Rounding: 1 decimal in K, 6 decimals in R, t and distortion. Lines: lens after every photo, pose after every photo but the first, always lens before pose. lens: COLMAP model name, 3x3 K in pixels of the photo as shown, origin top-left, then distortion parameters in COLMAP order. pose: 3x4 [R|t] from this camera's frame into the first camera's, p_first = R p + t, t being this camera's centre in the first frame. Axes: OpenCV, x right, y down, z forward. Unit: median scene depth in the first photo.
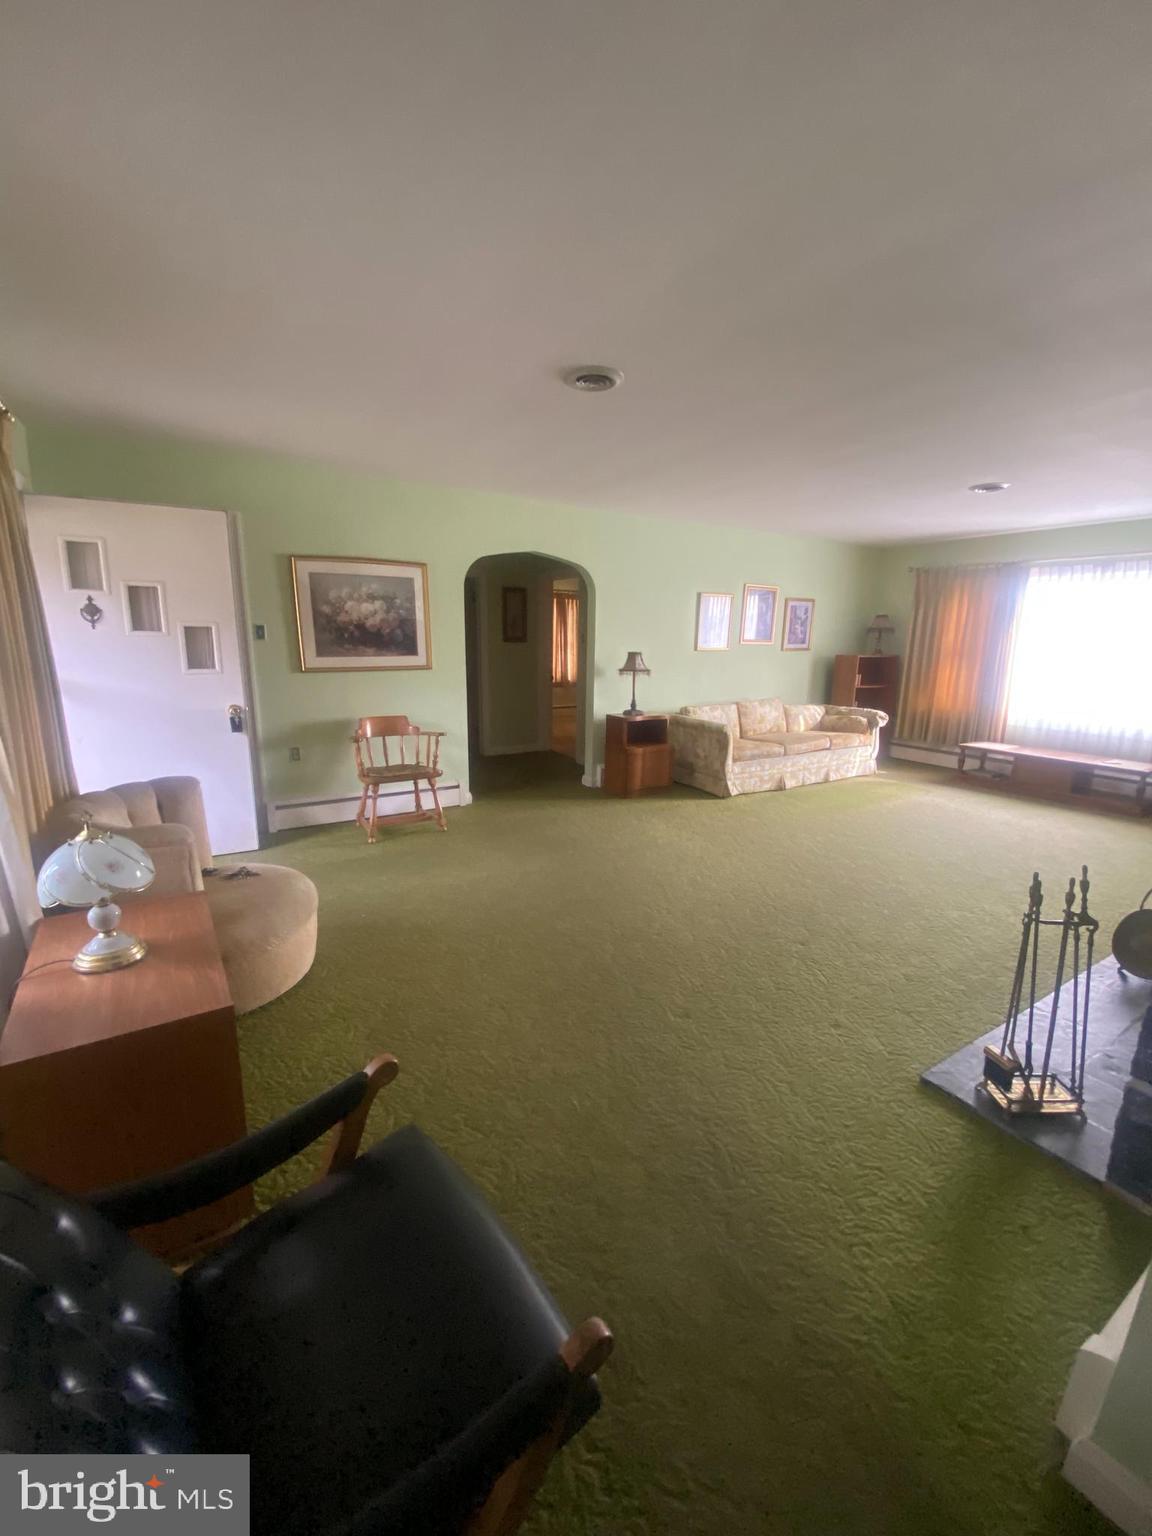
lens RADIAL K [[620.5, 0, 581.3], [0, 620.5, 763.2], [0, 0, 1]] dist [-0.003245, -0.002140]
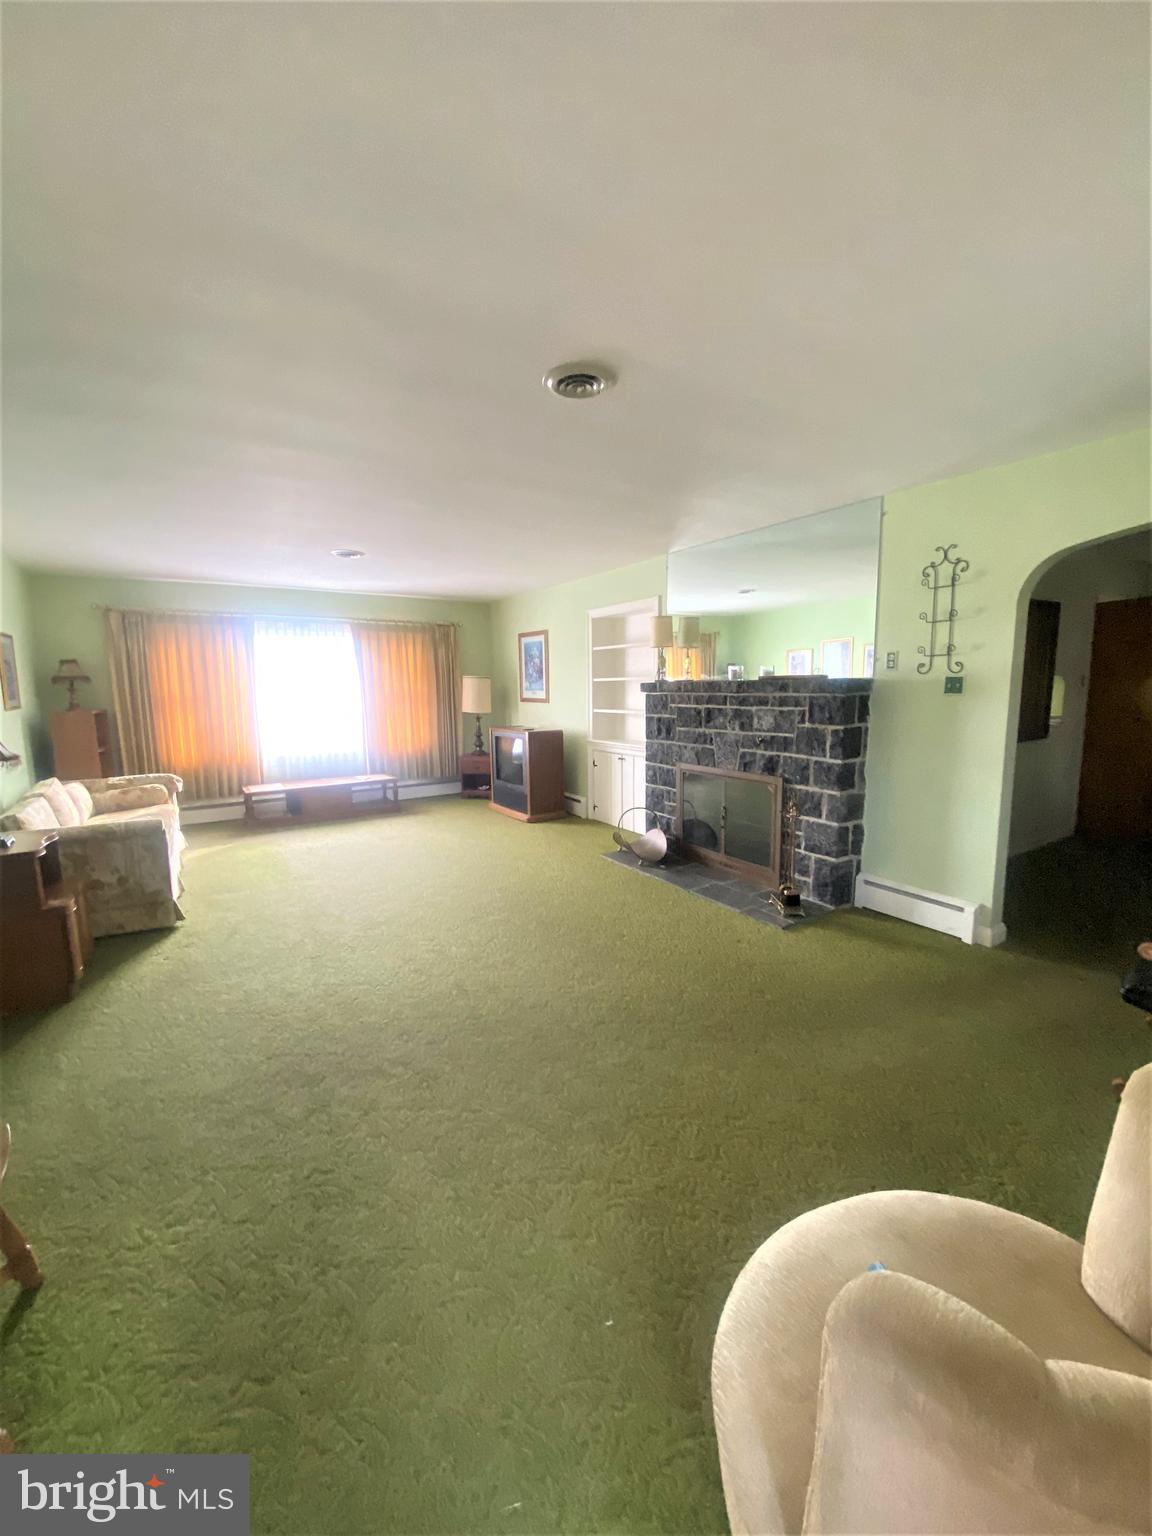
lens RADIAL K [[620.5, 0, 574.1], [0, 620.5, 766.6], [0, 0, 1]] dist [-0.003245, -0.002140]
pose [[0.003465, -0.147001, 0.989130, -0.360519], [0.212695, 0.966612, 0.142909, -0.101219], [-0.977113, 0.209887, 0.034616, 0.449459]]
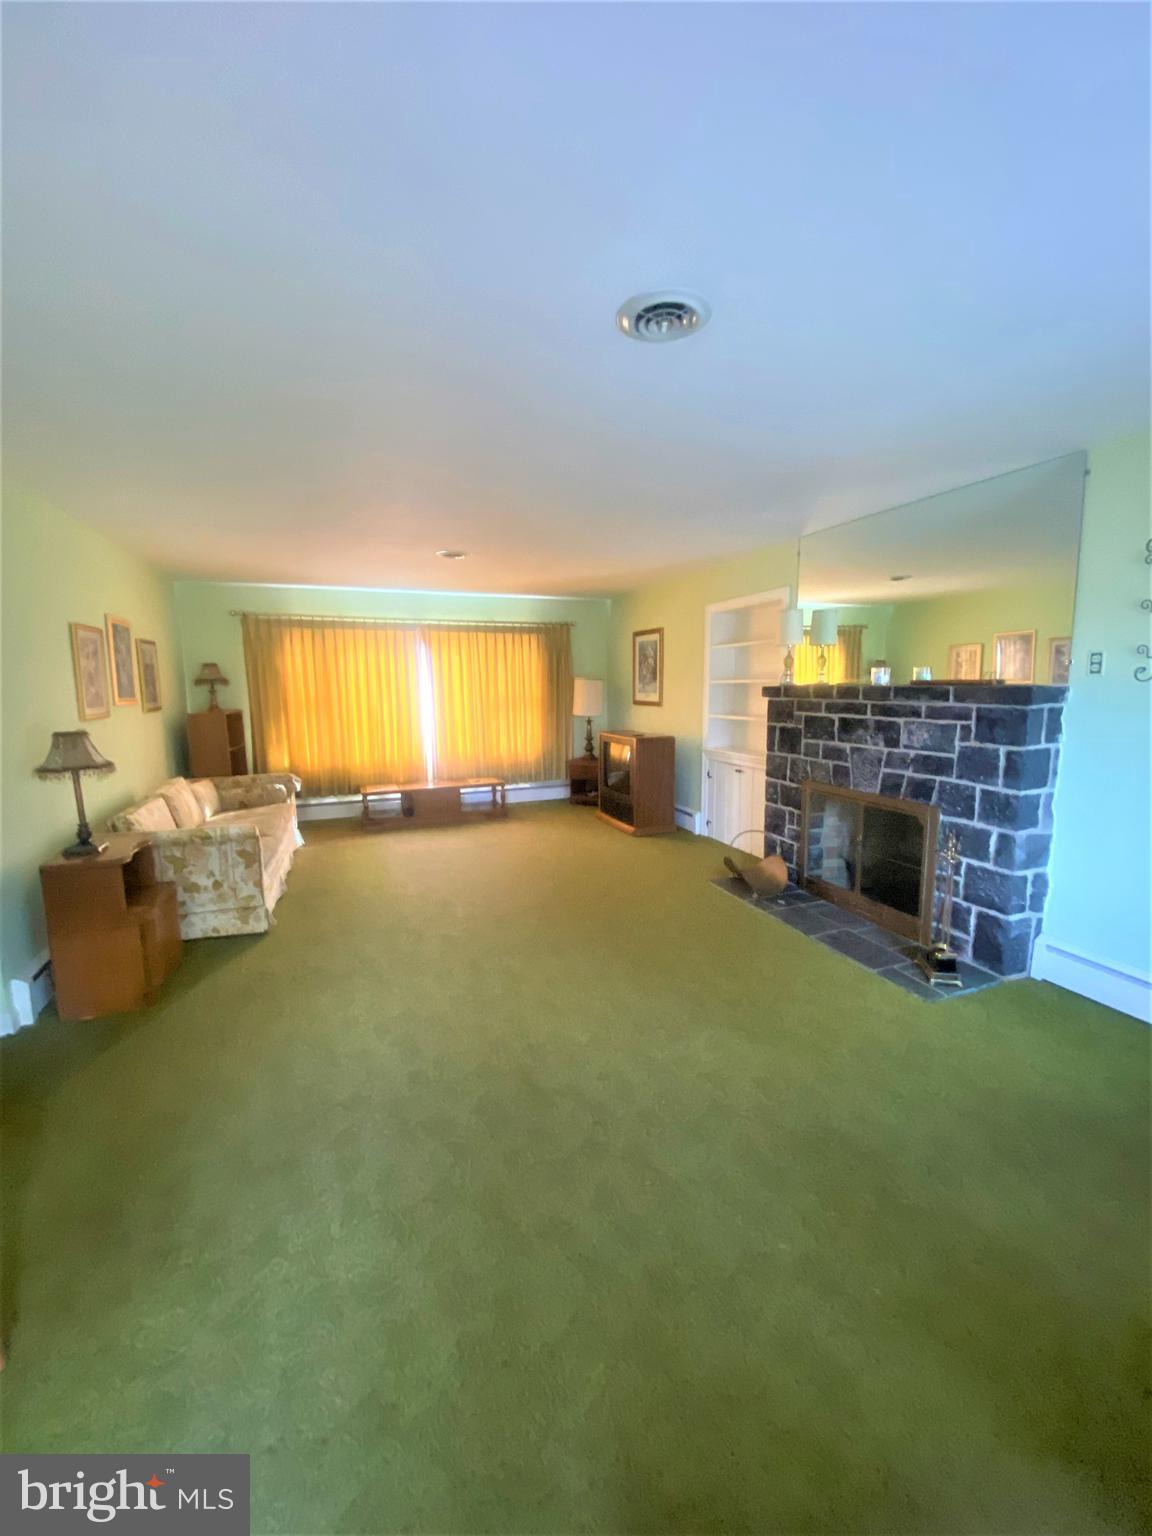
lens RADIAL K [[620.5, 0, 572.4], [0, 620.5, 767.6], [0, 0, 1]] dist [-0.003245, -0.002140]
pose [[0.215134, -0.151966, 0.964689, -0.285902], [0.212040, 0.971522, 0.105755, -0.103872], [-0.953287, 0.181801, 0.241230, 0.421917]]
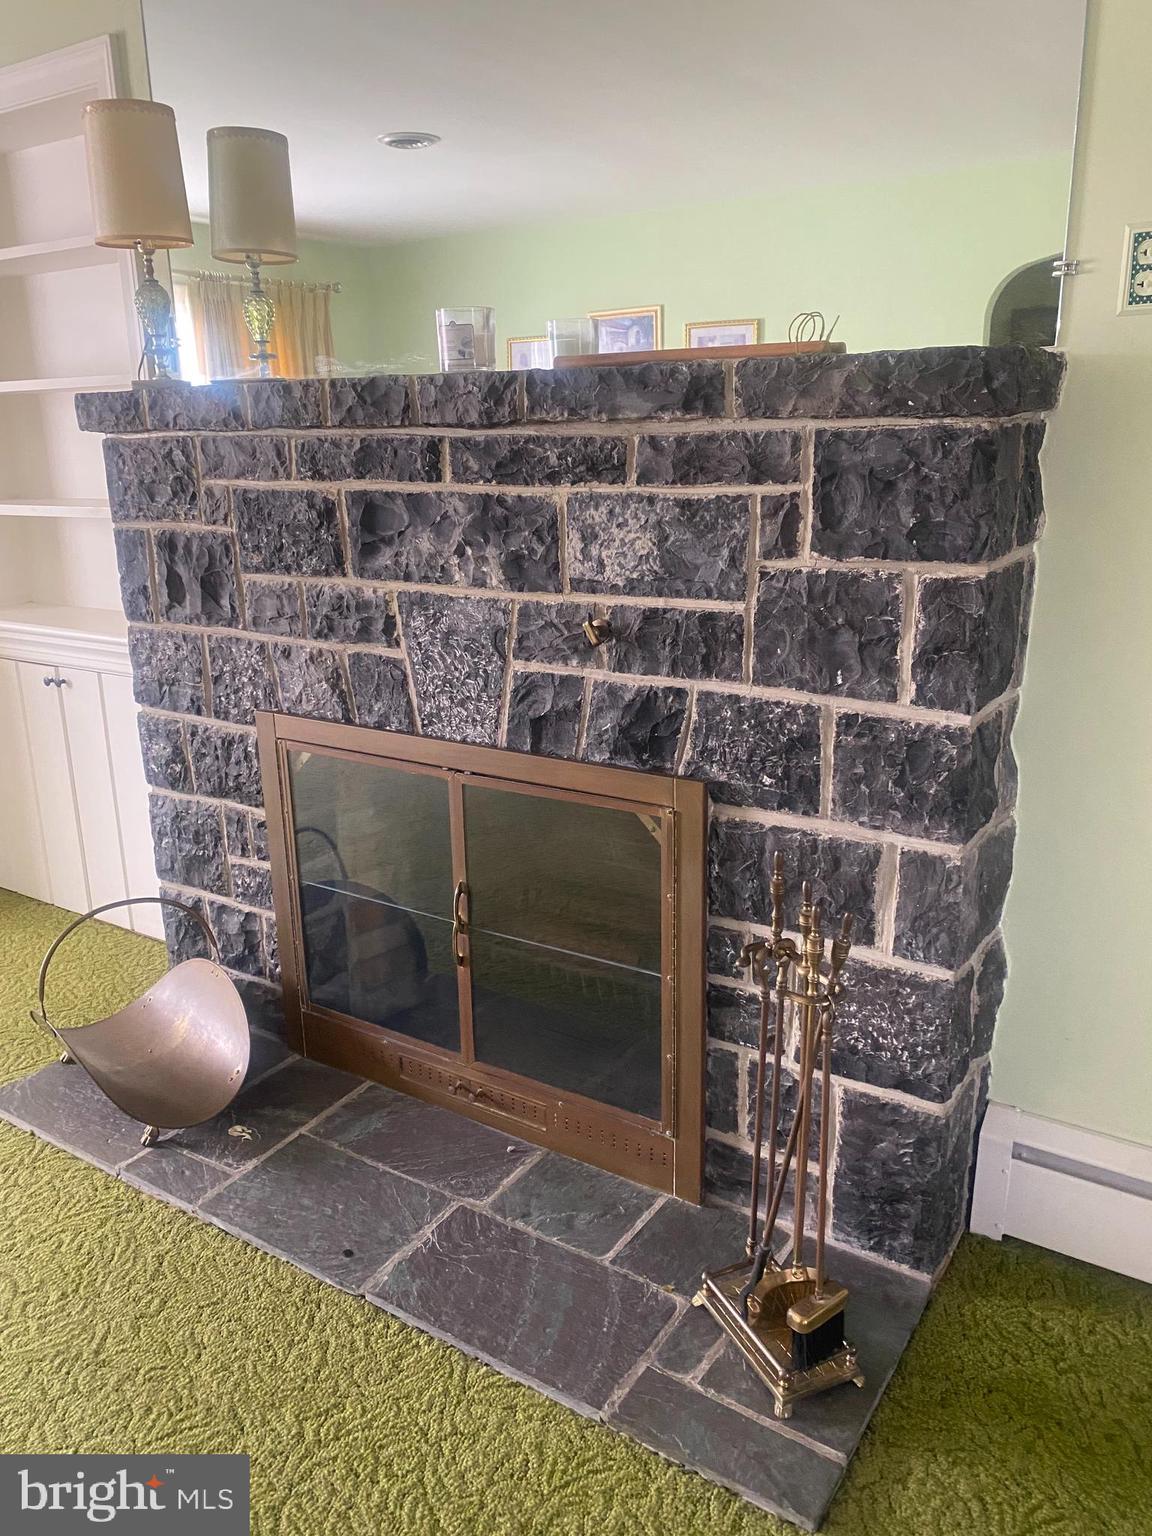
lens RADIAL K [[1157.8, 0, 564.3], [0, 1157.8, 783.3], [0, 0, 1]] dist [0.062005, 0.001280]
pose [[-0.403696, -0.272378, 0.873407, 0.033360], [0.193591, 0.907606, 0.372523, -0.068174], [-0.894177, 0.319470, -0.313667, 0.386305]]
